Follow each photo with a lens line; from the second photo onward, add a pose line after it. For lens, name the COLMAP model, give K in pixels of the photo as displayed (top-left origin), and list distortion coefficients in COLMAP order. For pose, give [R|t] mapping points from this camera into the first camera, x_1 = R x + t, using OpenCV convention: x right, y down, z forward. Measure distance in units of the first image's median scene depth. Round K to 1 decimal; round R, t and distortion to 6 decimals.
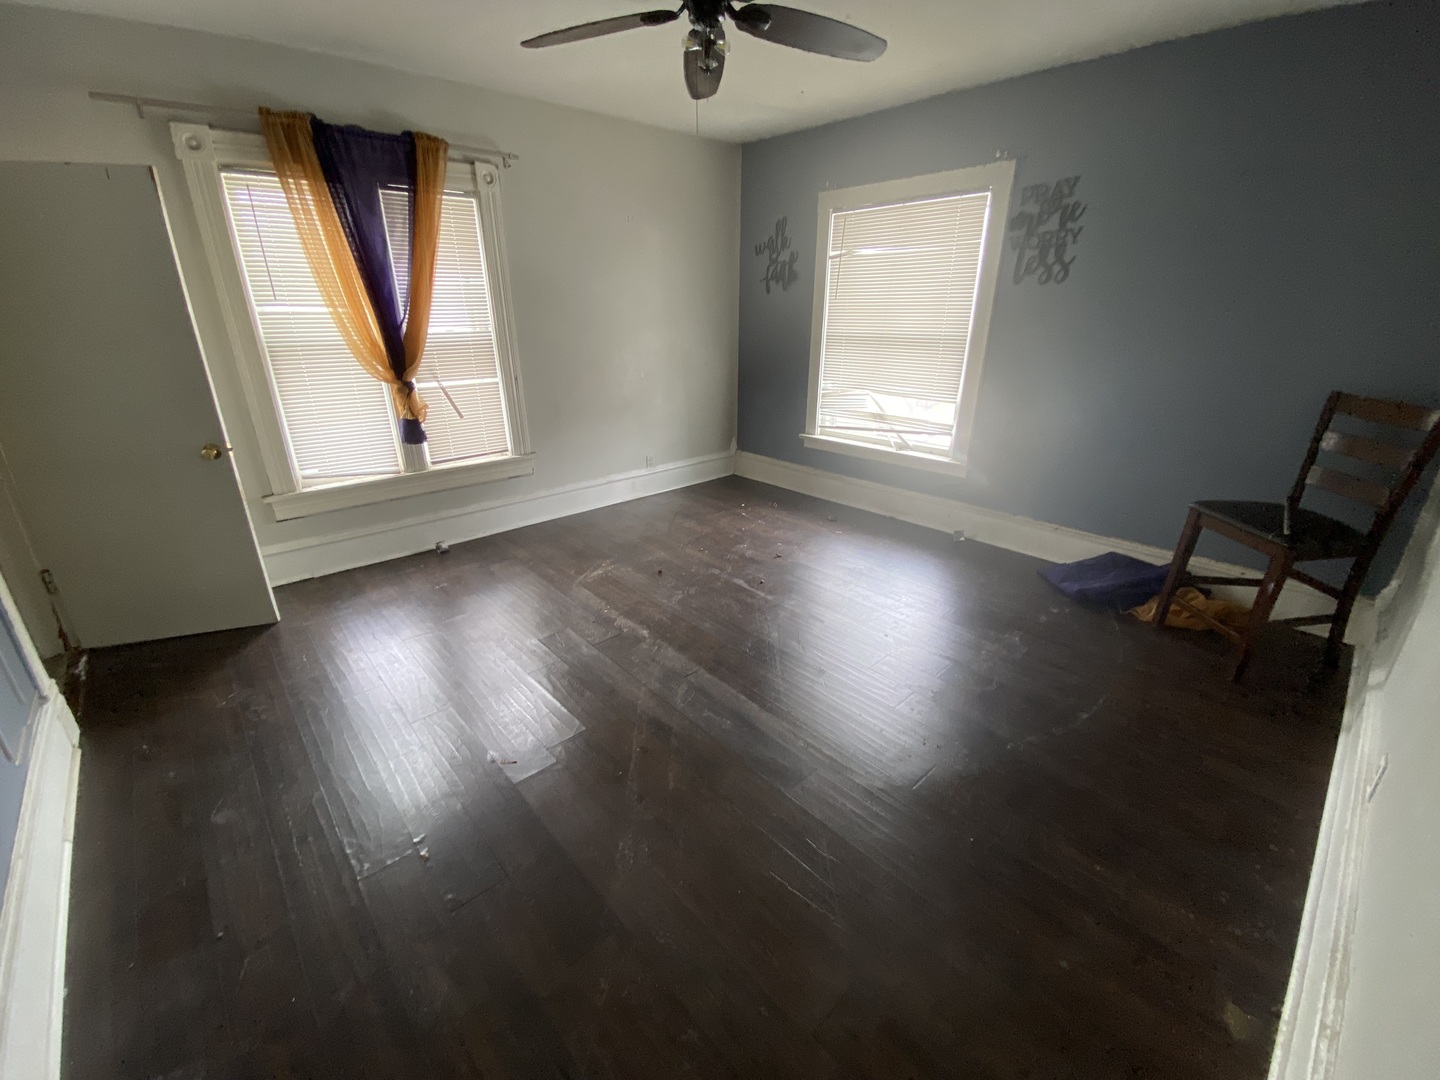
lens RADIAL K [[595.0, 0, 726.3], [0, 595.0, 539.4], [0, 0, 1]] dist [-0.009750, -0.002973]
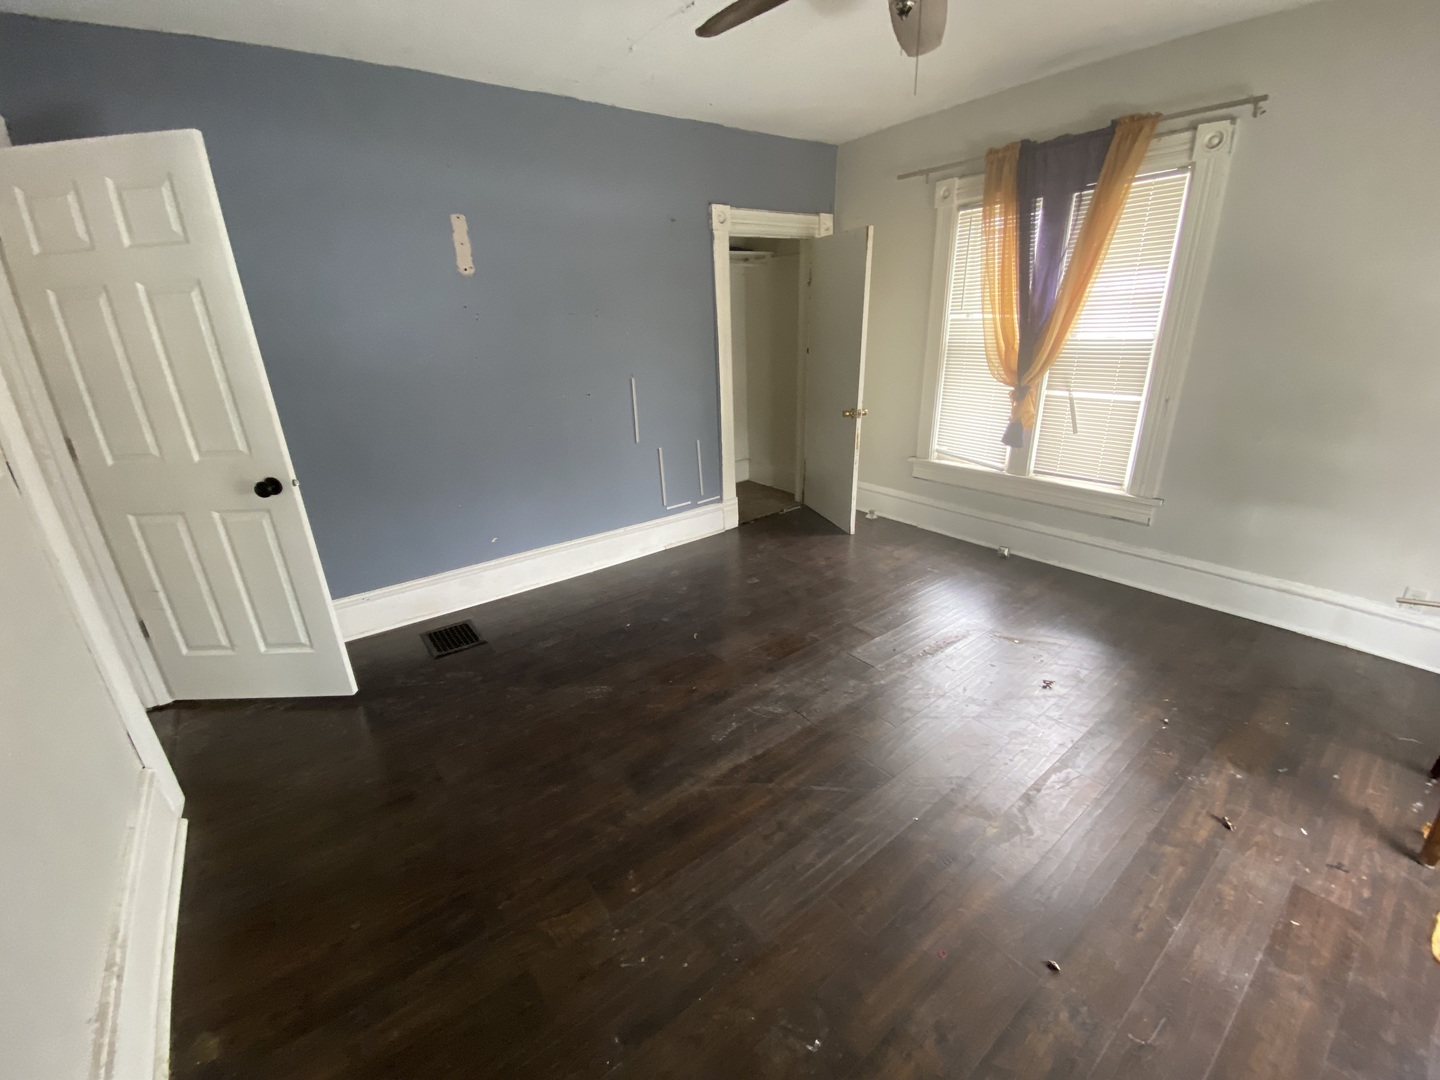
lens RADIAL K [[595.0, 0, 726.2], [0, 595.0, 540.5], [0, 0, 1]] dist [-0.009750, -0.002973]
pose [[-0.053809, 0.348787, -0.935656, 0.526728], [-0.331569, 0.877608, 0.346216, -0.215961], [0.941895, 0.328864, 0.068424, 0.535126]]
